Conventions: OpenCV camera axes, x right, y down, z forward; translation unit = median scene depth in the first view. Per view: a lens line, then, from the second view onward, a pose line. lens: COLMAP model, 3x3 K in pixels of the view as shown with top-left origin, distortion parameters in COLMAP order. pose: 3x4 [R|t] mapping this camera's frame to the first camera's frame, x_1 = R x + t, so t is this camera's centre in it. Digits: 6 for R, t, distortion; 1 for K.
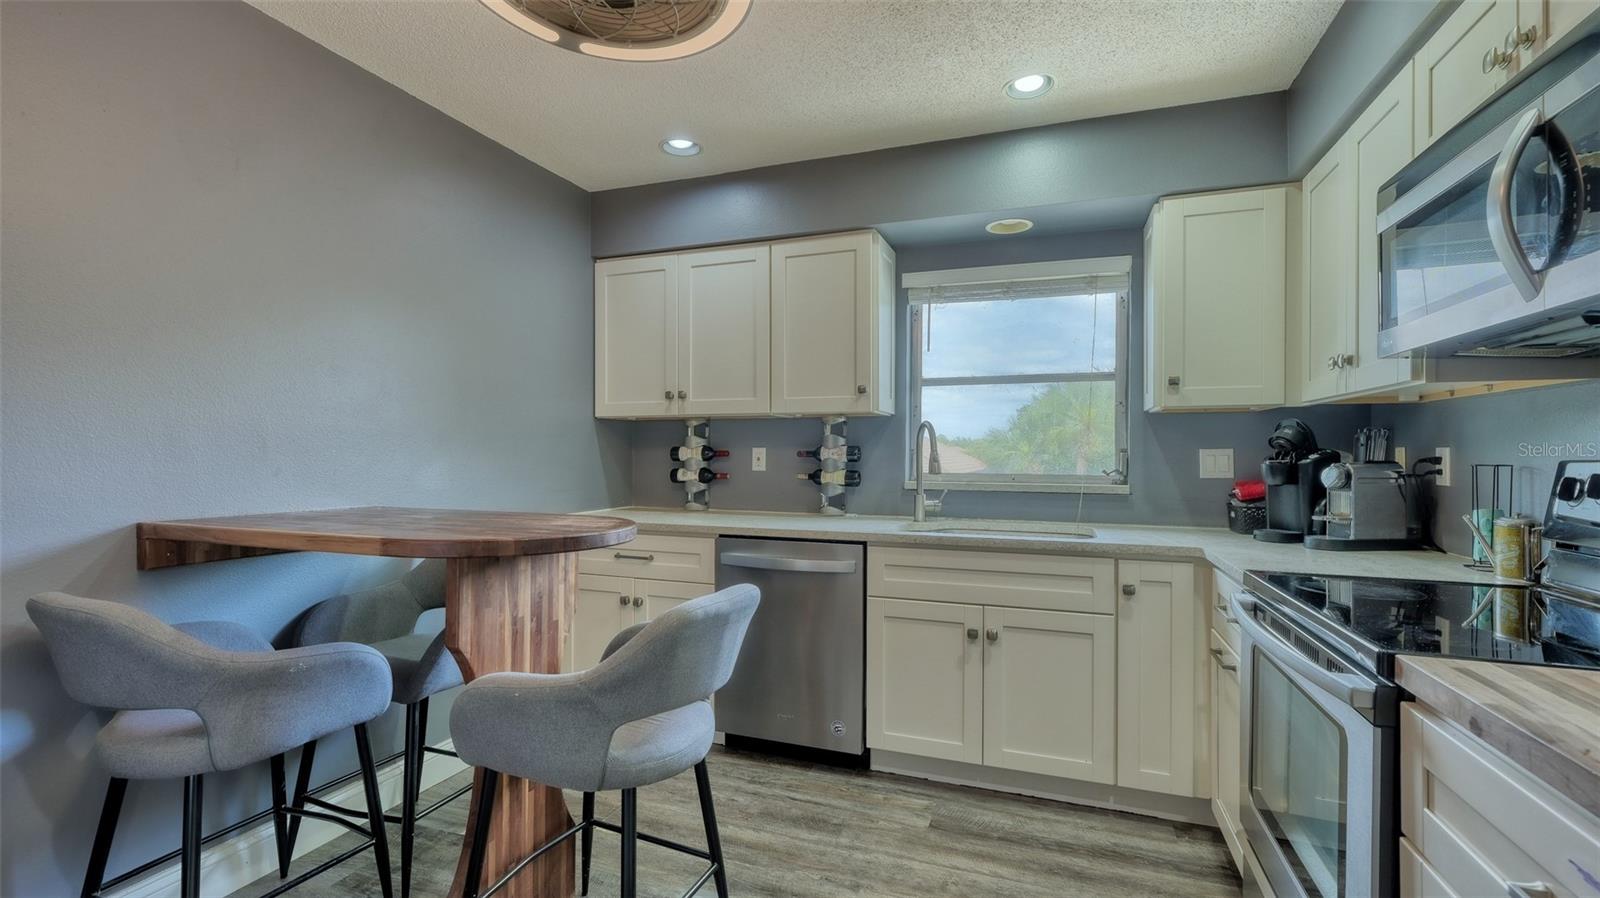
lens RADIAL K [[714.8, 0, 799.0], [0, 714.8, 452.0], [0, 0, 1]] dist [-0.002891, 0.000736]
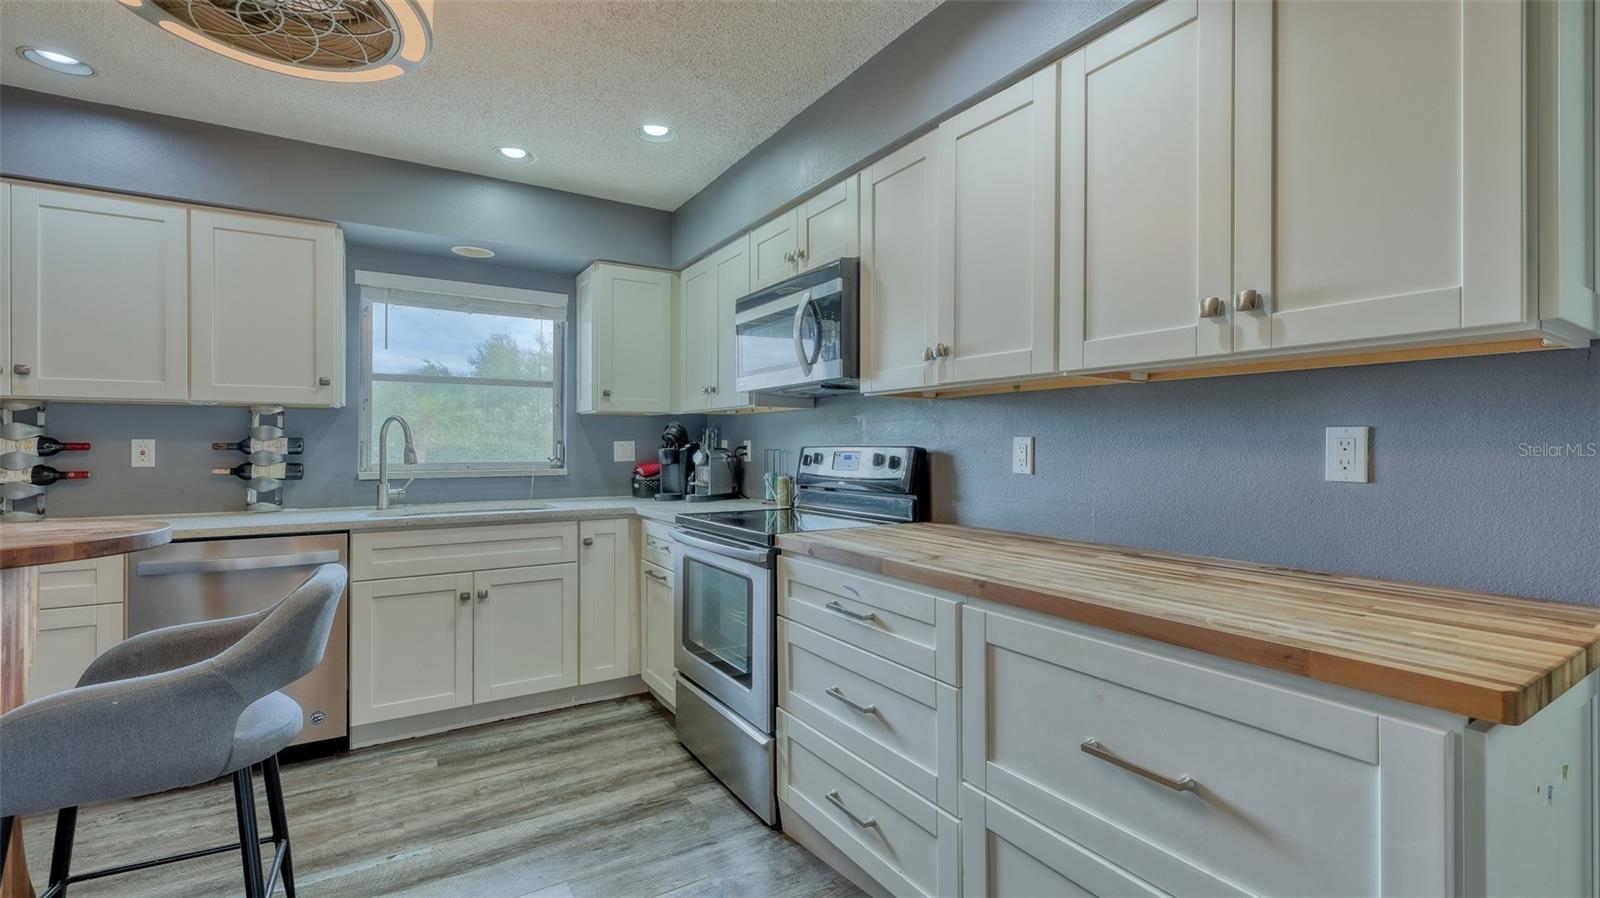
lens RADIAL K [[689.1, 0, 804.0], [0, 689.1, 444.0], [0, 0, 1]] dist [0.000578, -0.001517]
pose [[0.618862, -0.003109, 0.785493, -0.307470], [0.002604, 0.999995, 0.001906, 0.000009], [-0.785495, 0.000866, 0.618867, -0.153149]]
